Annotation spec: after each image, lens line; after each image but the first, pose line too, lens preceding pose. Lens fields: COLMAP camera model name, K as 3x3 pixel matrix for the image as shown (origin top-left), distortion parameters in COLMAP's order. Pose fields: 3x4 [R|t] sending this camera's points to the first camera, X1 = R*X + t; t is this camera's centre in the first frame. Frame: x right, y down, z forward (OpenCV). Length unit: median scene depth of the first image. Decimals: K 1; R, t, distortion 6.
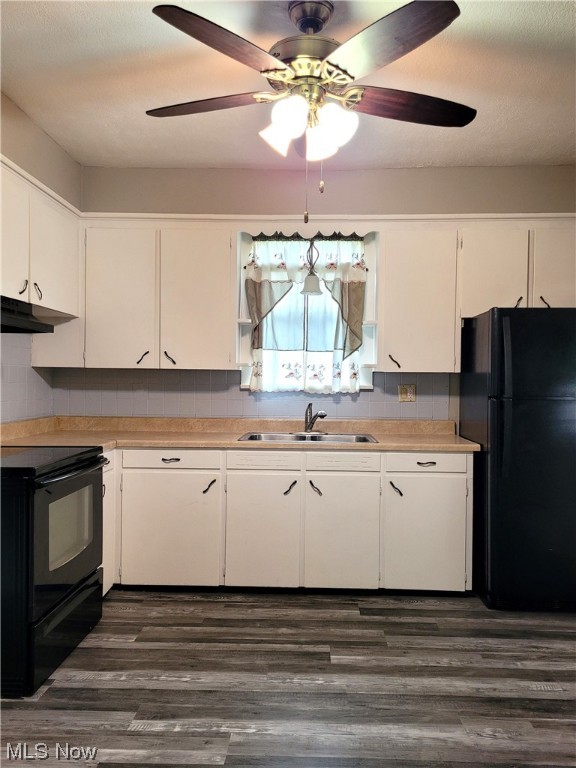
lens RADIAL K [[604.3, 0, 293.3], [0, 604.3, 383.1], [0, 0, 1]] dist [0.058628, -0.037230]
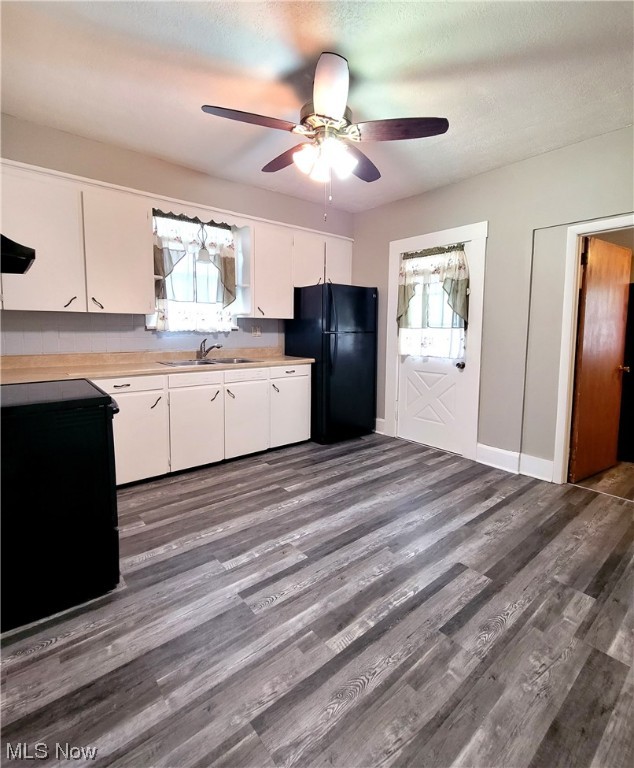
lens RADIAL K [[371.7, 0, 329.3], [0, 371.7, 359.4], [0, 0, 1]] dist [0.005545, -0.000649]
pose [[0.737738, -0.059995, 0.672416, -0.404984], [0.004694, 0.996475, 0.083758, 0.010368], [-0.675071, -0.058635, 0.735419, 0.155728]]
